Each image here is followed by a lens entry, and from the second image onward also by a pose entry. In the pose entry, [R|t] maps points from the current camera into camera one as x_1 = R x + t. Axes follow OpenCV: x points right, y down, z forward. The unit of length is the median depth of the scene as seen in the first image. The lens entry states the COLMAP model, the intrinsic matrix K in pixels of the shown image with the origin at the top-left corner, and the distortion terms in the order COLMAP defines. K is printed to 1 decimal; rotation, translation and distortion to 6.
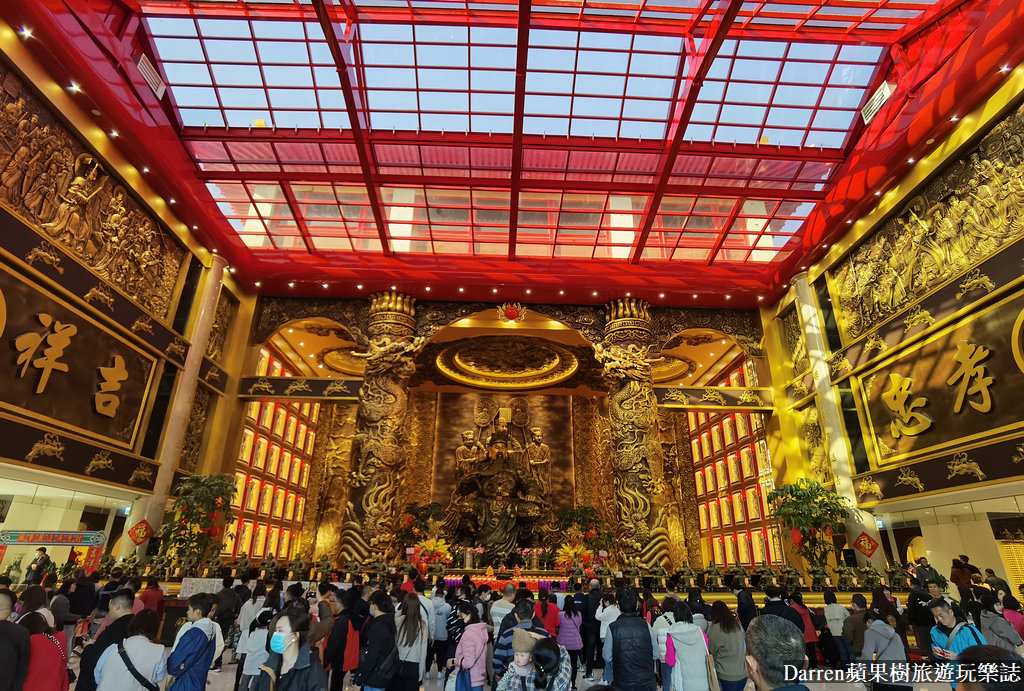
lens RADIAL K [[537.2, 0, 509.3], [0, 537.2, 339.4], [0, 0, 1]] dist [-0.029926, -0.000438]
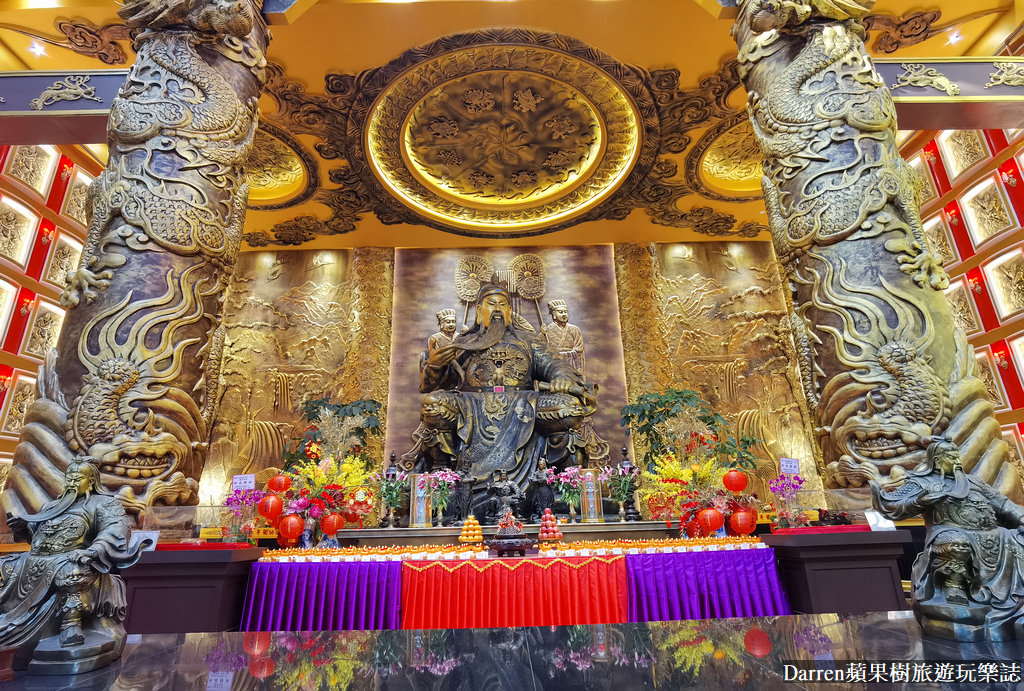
lens RADIAL K [[533.6, 0, 510.6], [0, 533.6, 351.1], [0, 0, 1]] dist [-0.049134, 0.020814]
pose [[0.998946, -0.045485, -0.006160, -0.003734], [0.045843, 0.995358, 0.084617, 0.278556], [0.002283, -0.084811, 0.996394, 0.639074]]
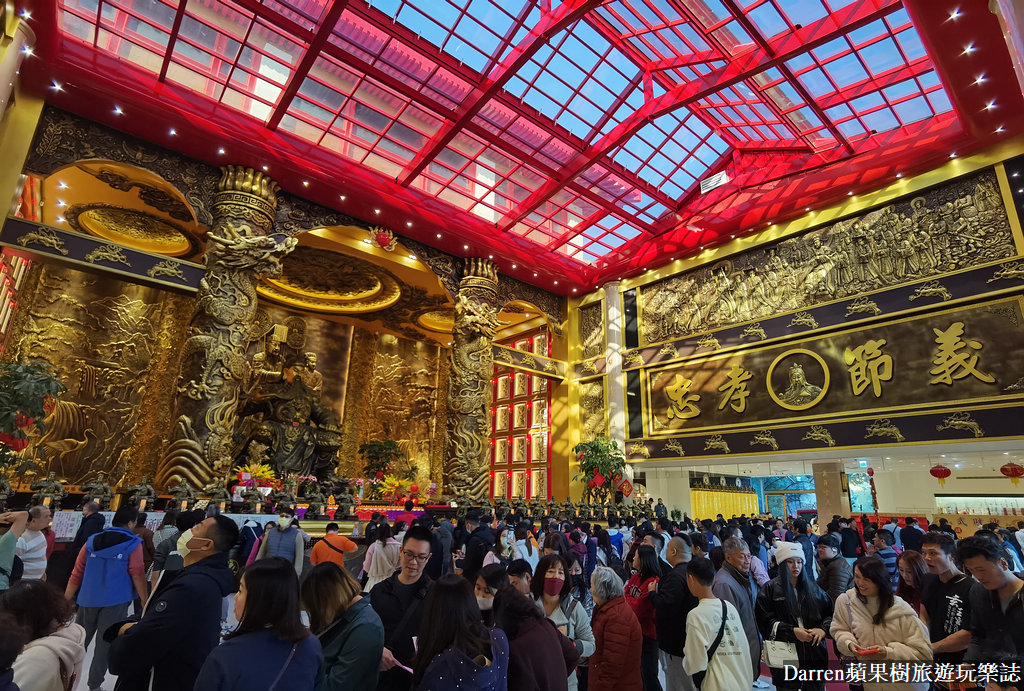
lens RADIAL K [[533.6, 0, 510.6], [0, 533.6, 351.1], [0, 0, 1]] dist [-0.049134, 0.020814]
pose [[0.777037, 0.178615, 0.603581, -0.394908], [-0.261945, 0.963678, 0.052045, 0.036292], [-0.572362, -0.198546, 0.795601, 0.097308]]
